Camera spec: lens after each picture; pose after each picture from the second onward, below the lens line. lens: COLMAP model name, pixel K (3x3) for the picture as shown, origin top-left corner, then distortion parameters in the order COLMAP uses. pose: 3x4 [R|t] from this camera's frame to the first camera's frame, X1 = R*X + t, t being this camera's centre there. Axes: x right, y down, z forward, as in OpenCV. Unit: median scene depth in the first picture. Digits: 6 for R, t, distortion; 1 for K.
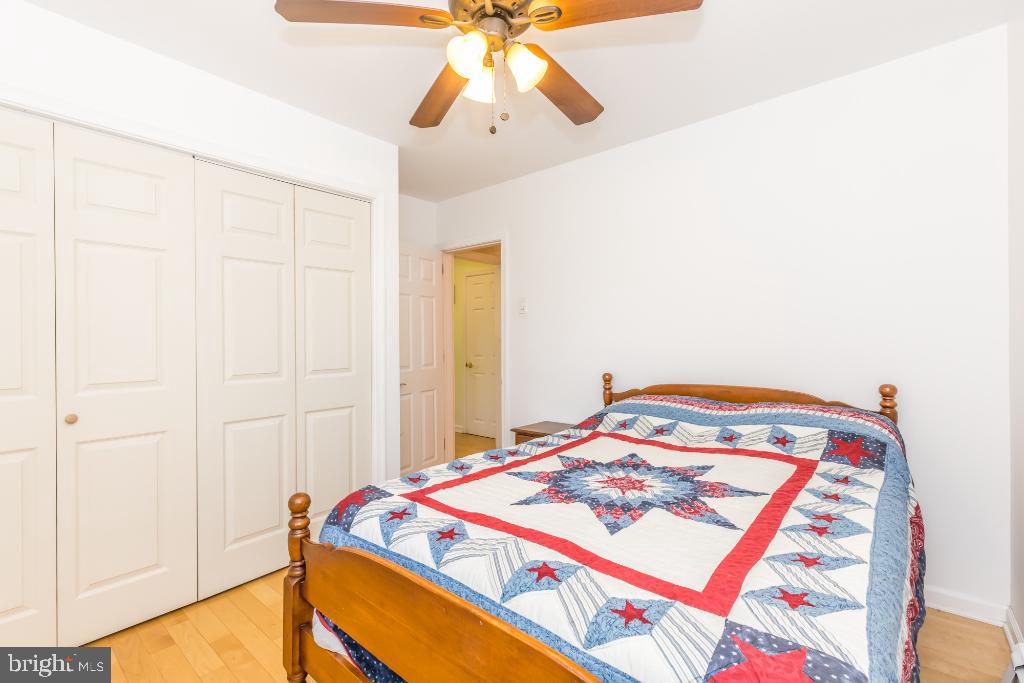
lens RADIAL K [[451.5, 0, 510.3], [0, 451.5, 339.1], [0, 0, 1]] dist [0.001959, 0.000152]
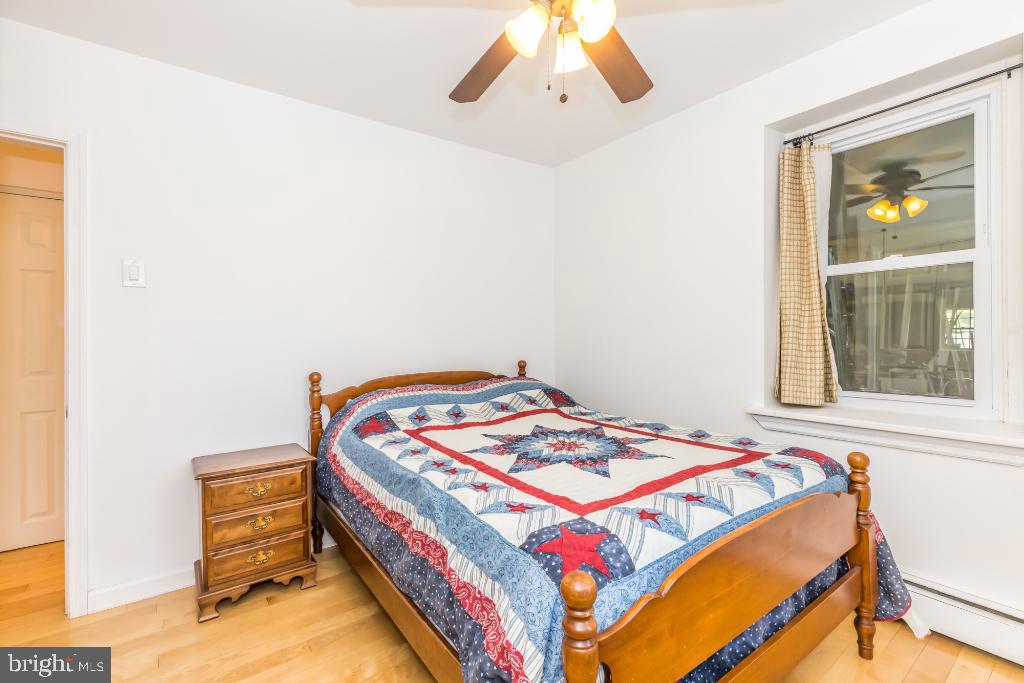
lens RADIAL K [[451.5, 0, 510.3], [0, 451.5, 339.1], [0, 0, 1]] dist [0.001959, 0.000152]
pose [[0.240051, 0.001011, 0.970760, -0.887685], [0.010471, 0.999939, -0.003631, 0.037652], [-0.970704, 0.011036, 0.240025, 0.800910]]
